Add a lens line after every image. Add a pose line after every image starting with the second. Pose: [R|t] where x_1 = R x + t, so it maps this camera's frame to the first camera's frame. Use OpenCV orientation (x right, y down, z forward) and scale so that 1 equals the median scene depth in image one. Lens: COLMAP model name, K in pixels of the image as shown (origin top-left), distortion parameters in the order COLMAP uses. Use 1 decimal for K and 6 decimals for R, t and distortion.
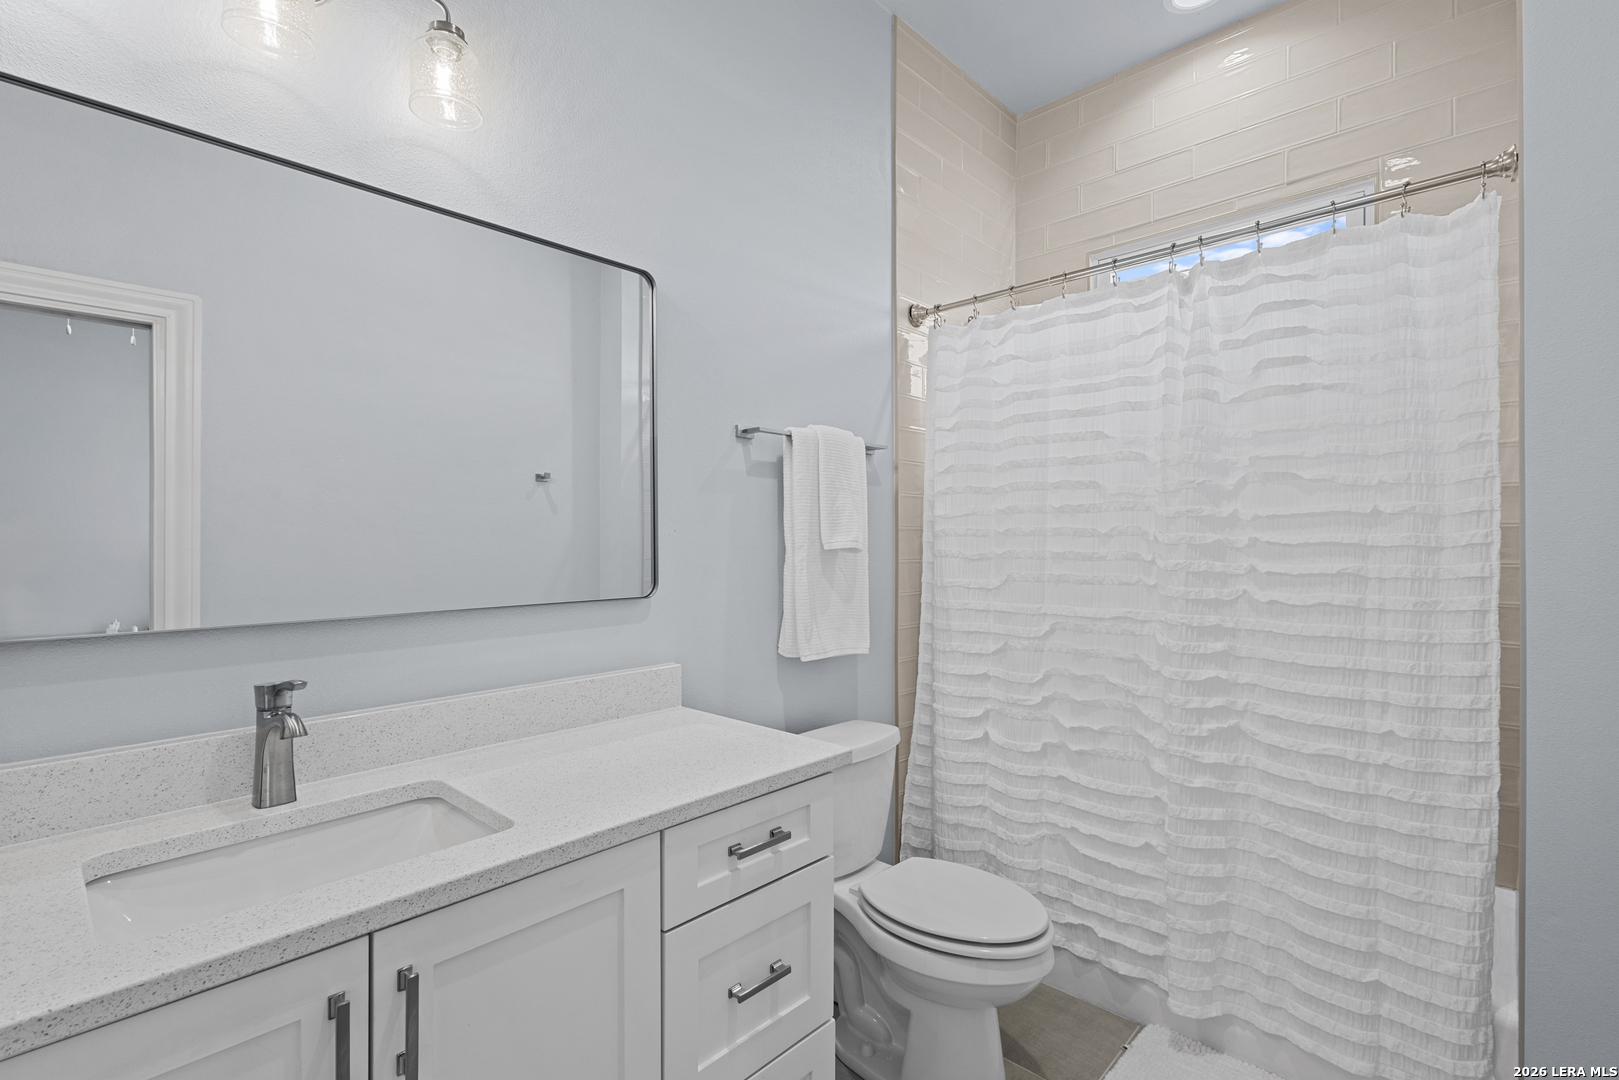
lens RADIAL K [[739.5, 0, 809.0], [0, 739.5, 537.1], [0, 0, 1]] dist [0.011382, 0.001694]
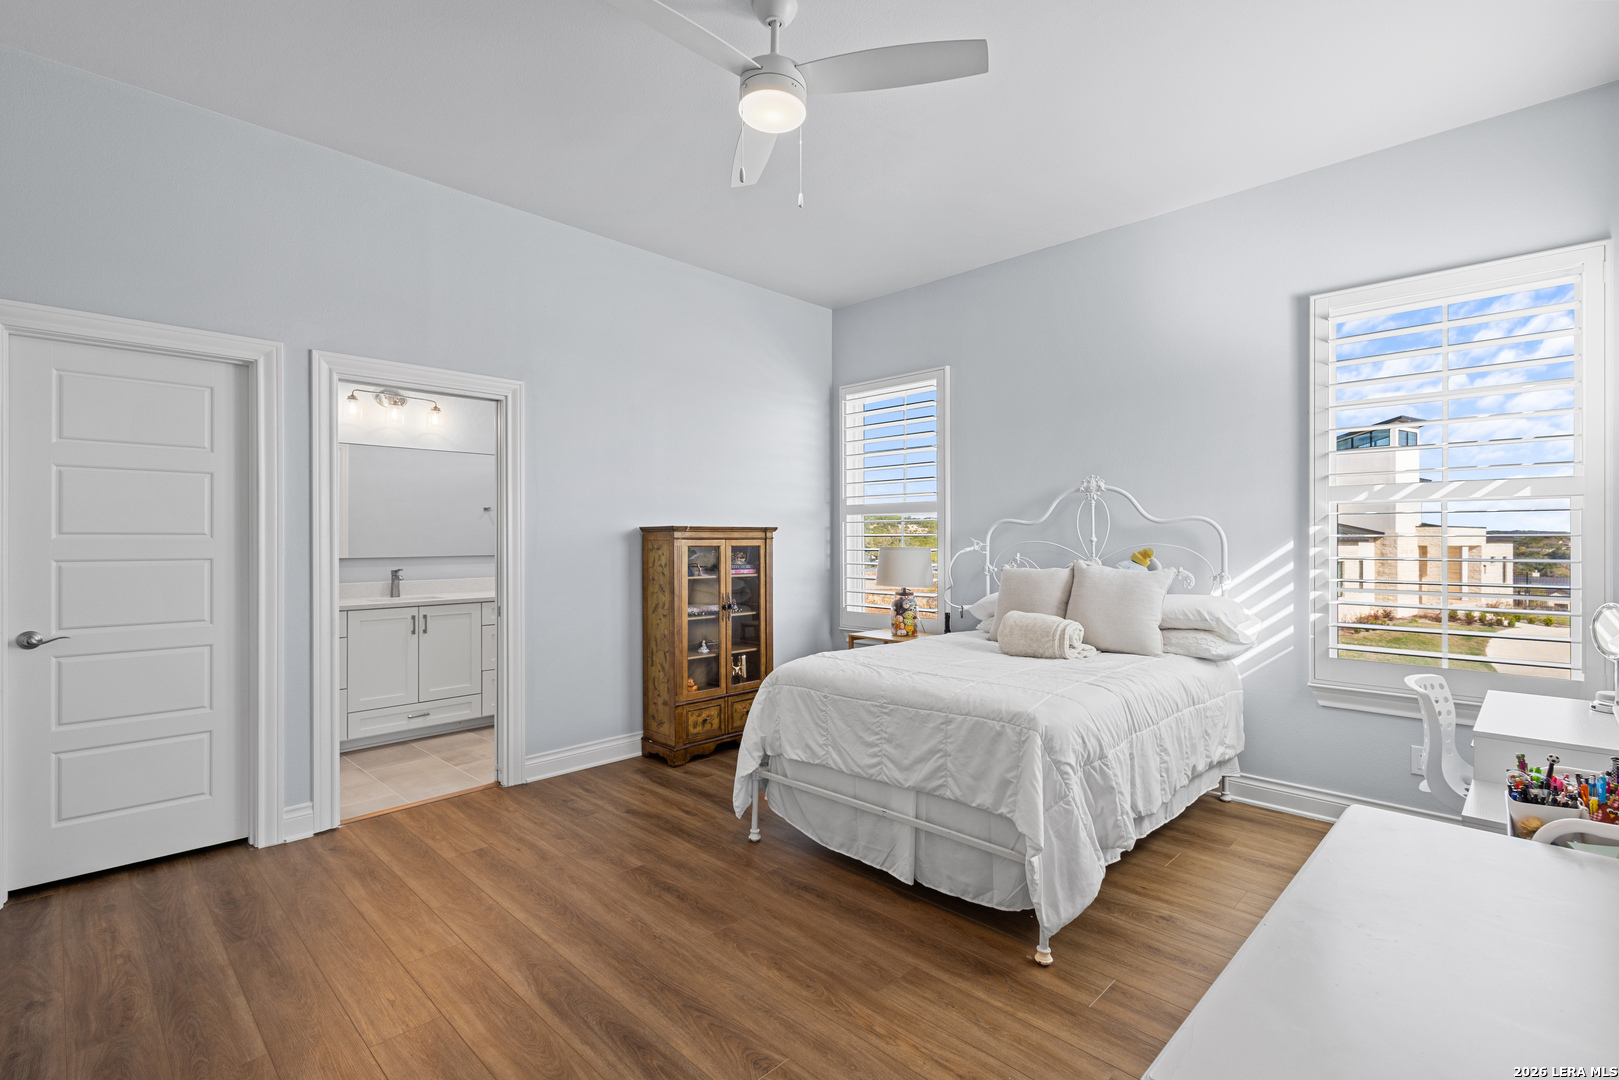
lens RADIAL K [[739.5, 0, 810.8], [0, 739.5, 539.9], [0, 0, 1]] dist [0.011382, 0.001694]
pose [[0.999136, 0.000626, -0.041545, 1.814139], [-0.000219, 0.999952, 0.009795, -0.012706], [0.041549, -0.009777, 0.999089, -3.113278]]
